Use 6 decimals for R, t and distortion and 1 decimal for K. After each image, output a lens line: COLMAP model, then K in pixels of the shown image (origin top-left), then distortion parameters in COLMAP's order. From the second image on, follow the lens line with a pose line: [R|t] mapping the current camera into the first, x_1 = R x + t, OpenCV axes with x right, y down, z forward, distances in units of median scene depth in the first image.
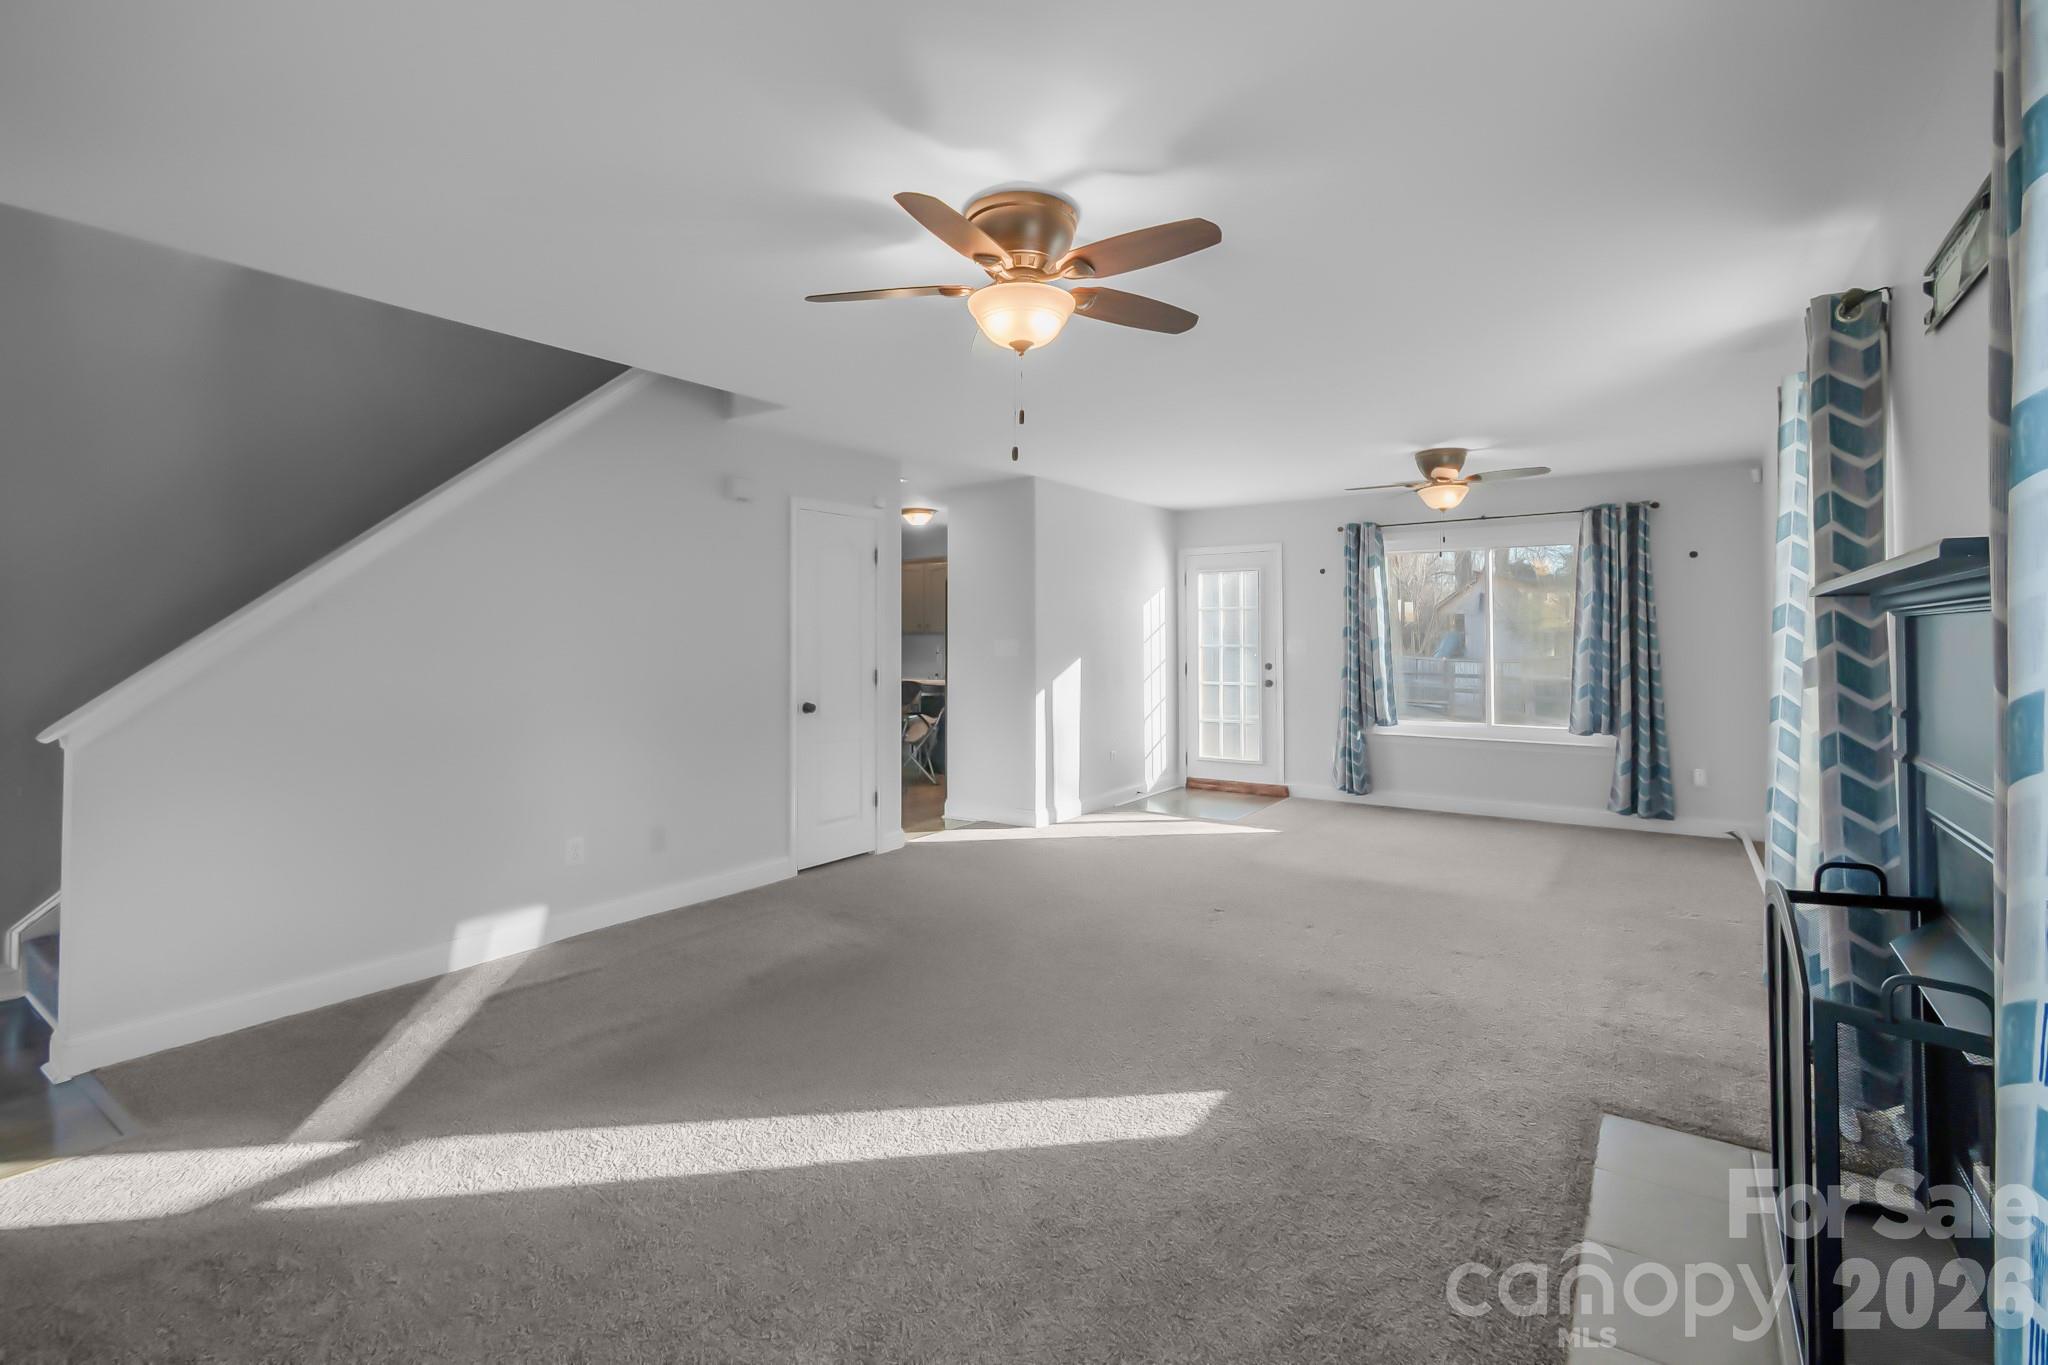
lens RADIAL K [[921.5, 0, 1035.0], [0, 921.5, 636.1], [0, 0, 1]] dist [0.002167, -0.000264]
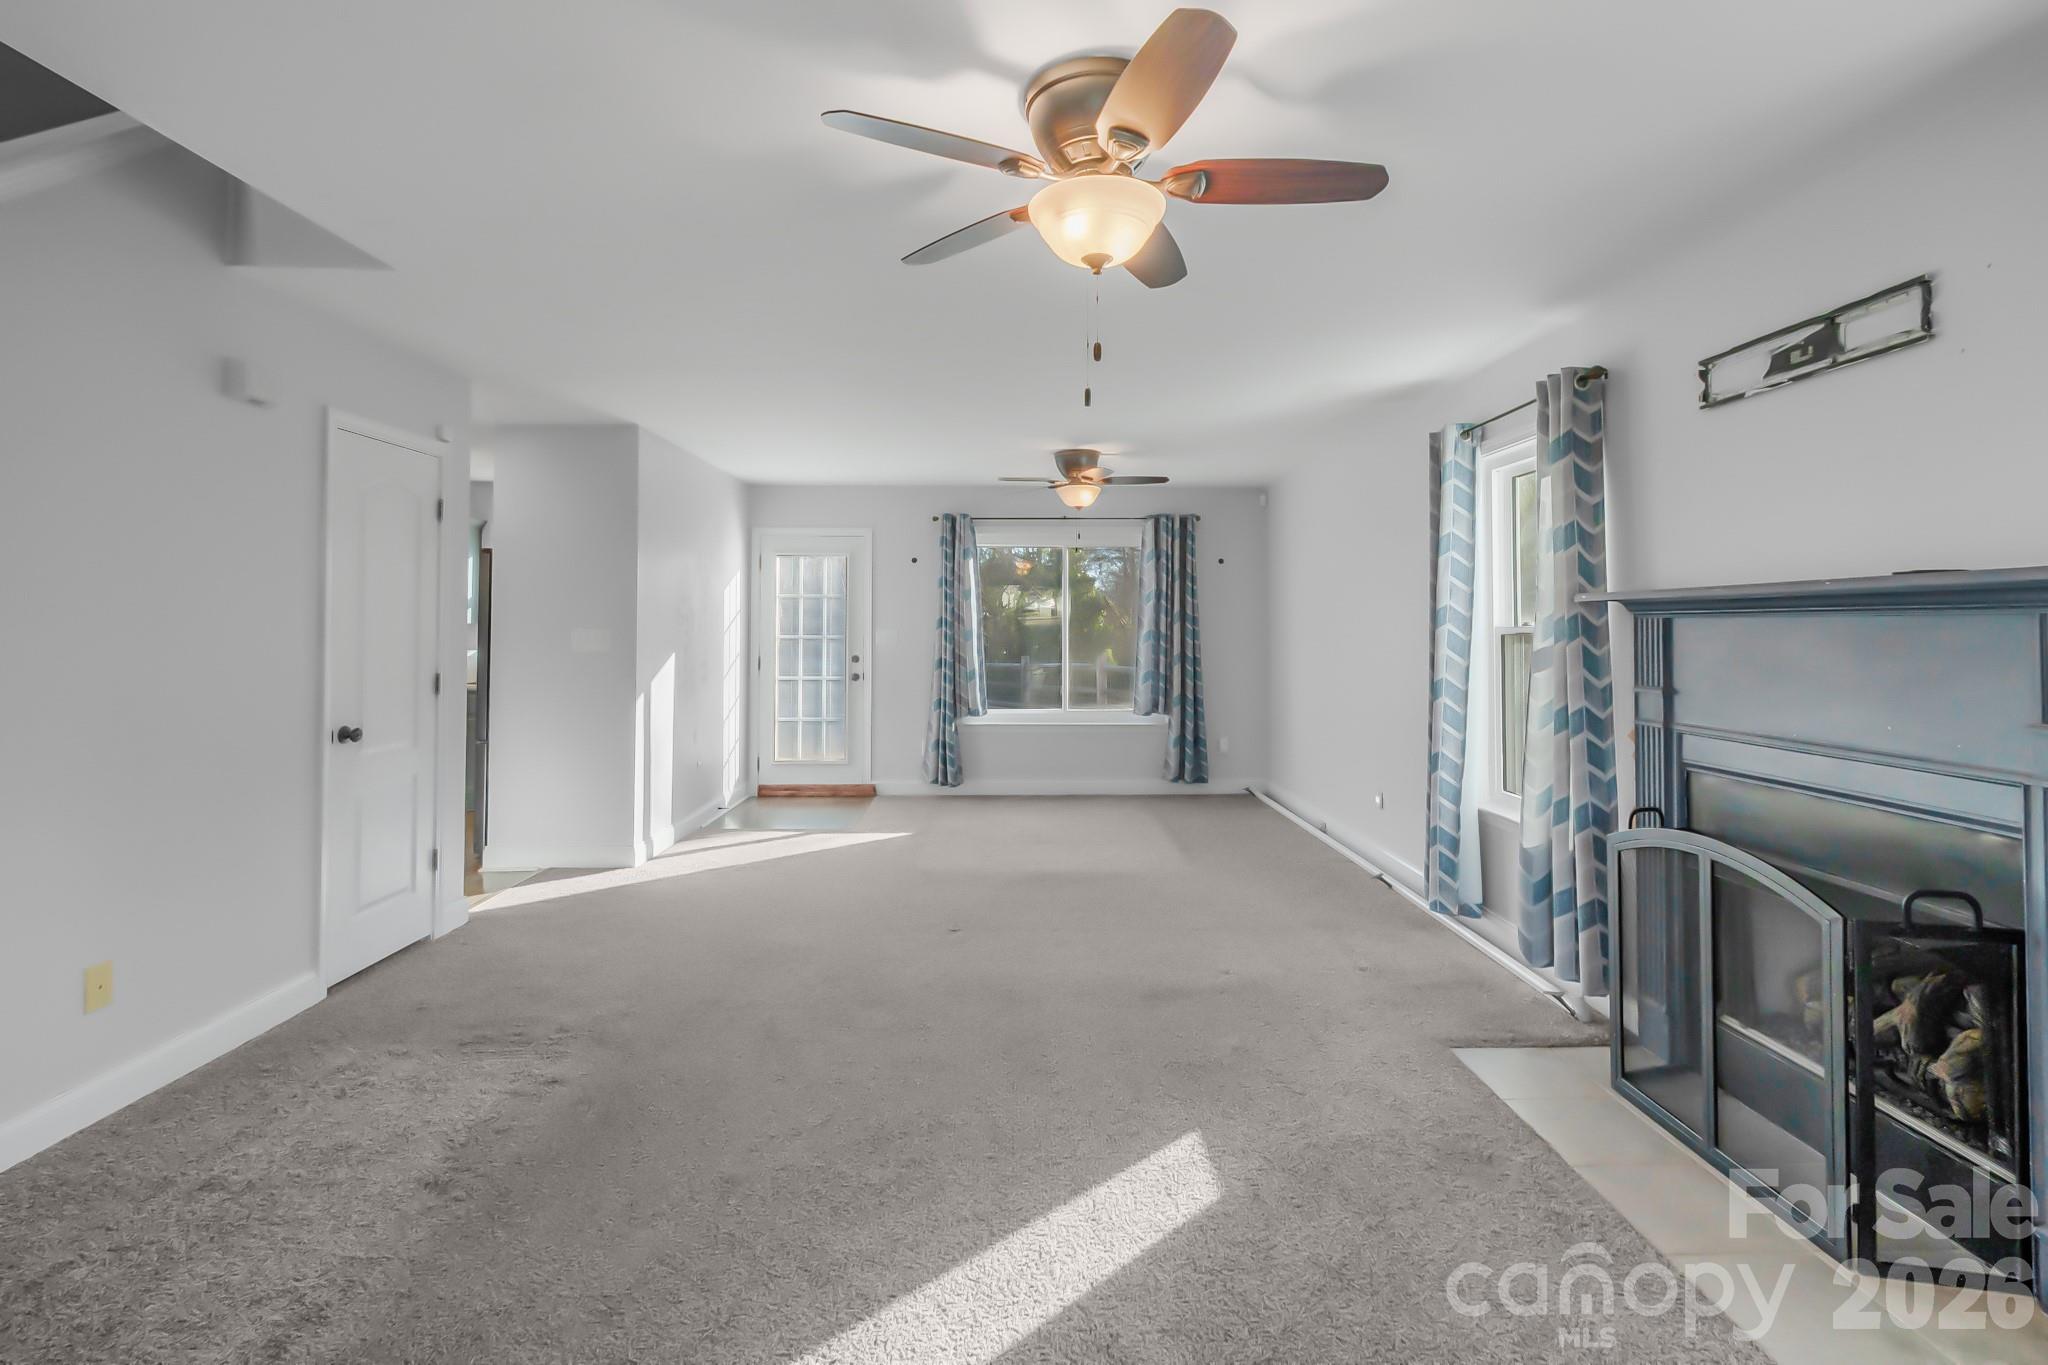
lens RADIAL K [[938.4, 0, 1026.2], [0, 938.4, 617.0], [0, 0, 1]] dist [0.002767, -0.000155]
pose [[0.811080, 0.010733, 0.584837, -0.204491], [-0.005687, 0.999929, -0.010465, -0.000930], [-0.584908, 0.005162, 0.811083, 0.148964]]
